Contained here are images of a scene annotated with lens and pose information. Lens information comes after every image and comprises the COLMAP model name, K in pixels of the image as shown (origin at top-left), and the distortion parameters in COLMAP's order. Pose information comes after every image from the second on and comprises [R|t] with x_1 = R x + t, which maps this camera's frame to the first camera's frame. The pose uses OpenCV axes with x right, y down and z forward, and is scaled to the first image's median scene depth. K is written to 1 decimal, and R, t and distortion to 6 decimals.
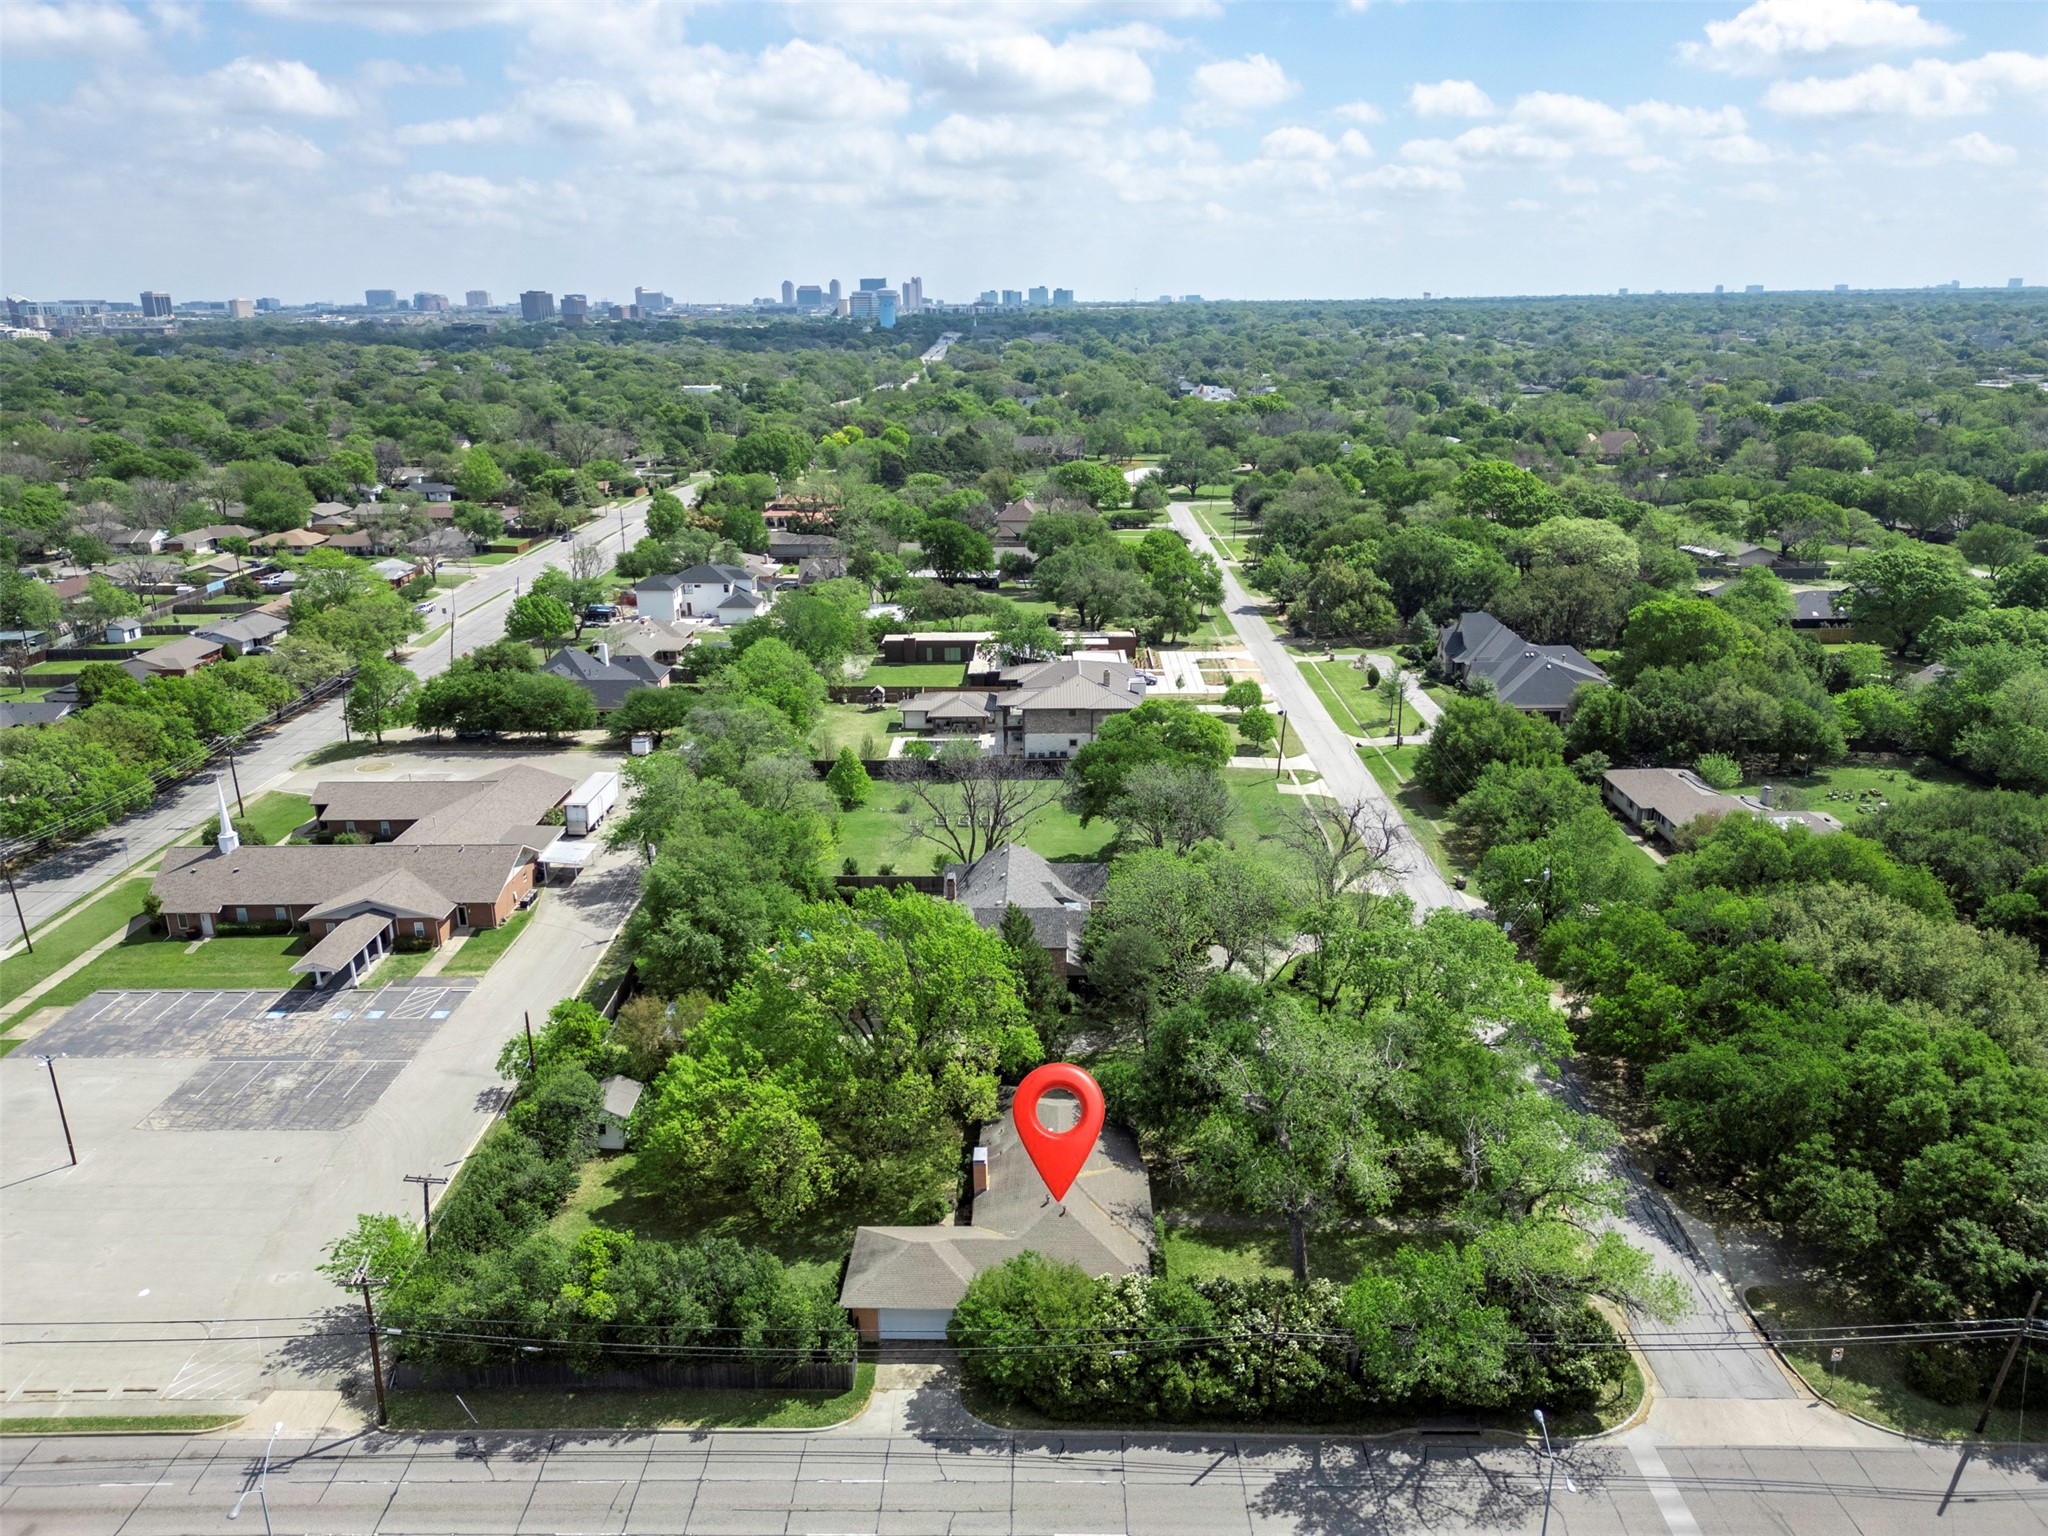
lens RADIAL K [[1428.1, 0, 1024.0], [0, 1428.1, 768.0], [0, 0, 1]] dist [0.087363, -0.096395]
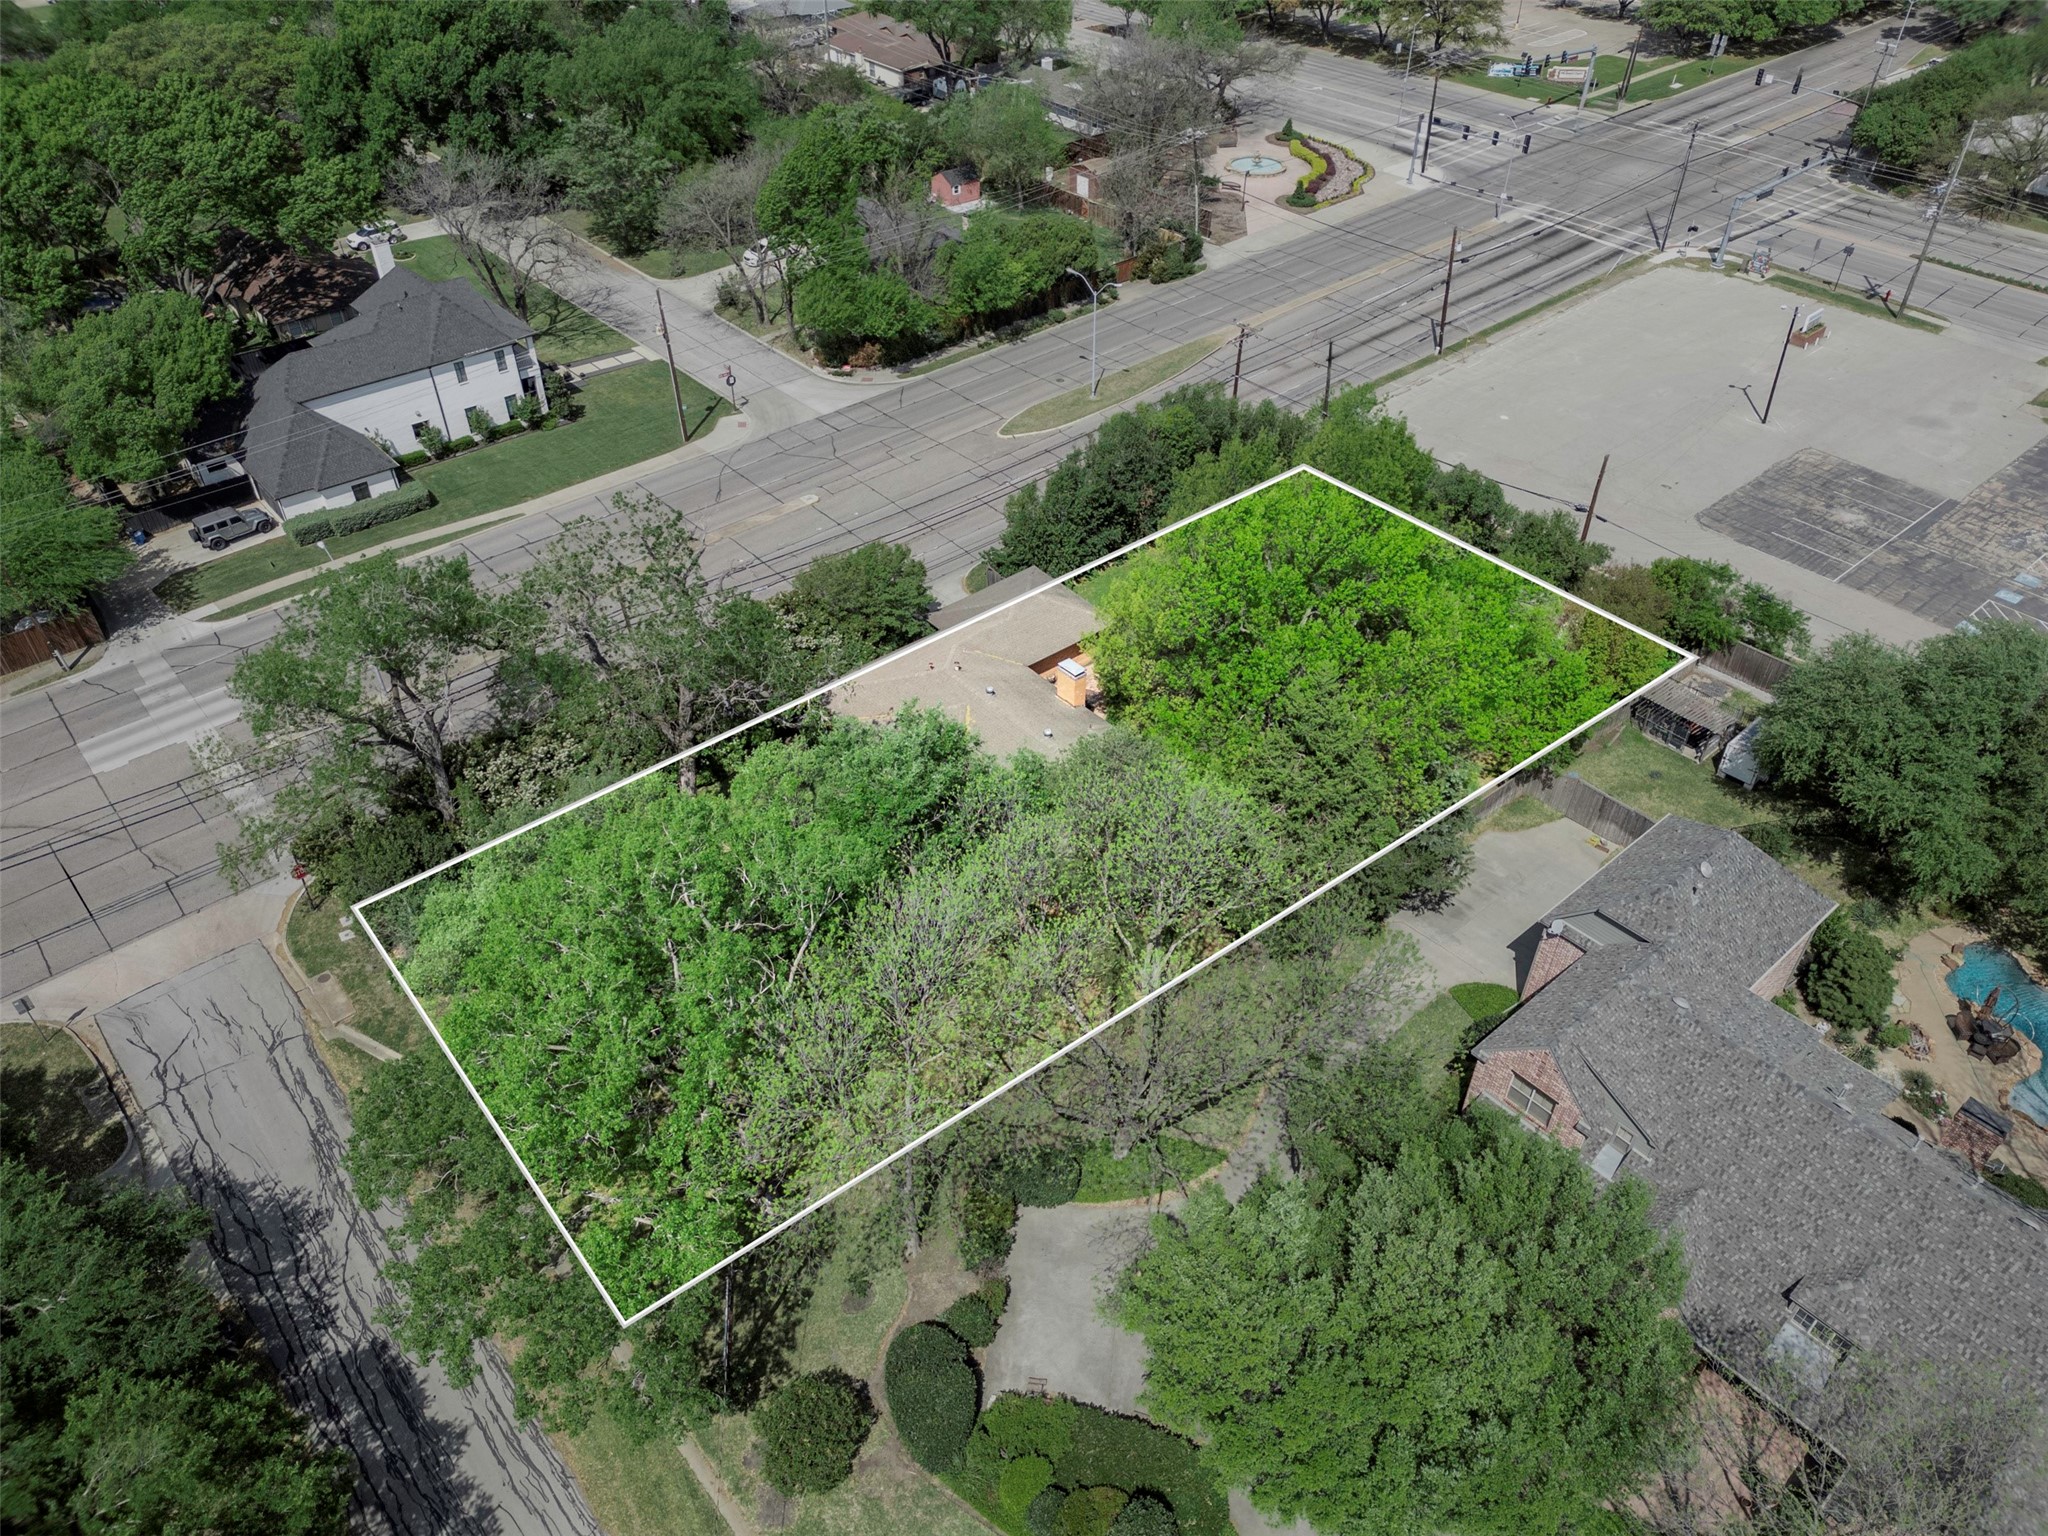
lens RADIAL K [[1442.5, 0, 1024.0], [0, 1442.5, 768.0], [0, 0, 1]] dist [0.063274, -0.078112]
pose [[-0.744129, 0.432838, -0.508846, 0.208777], [-0.198764, 0.583753, 0.787226, -0.163212], [0.637782, 0.686938, -0.348355, 0.634301]]
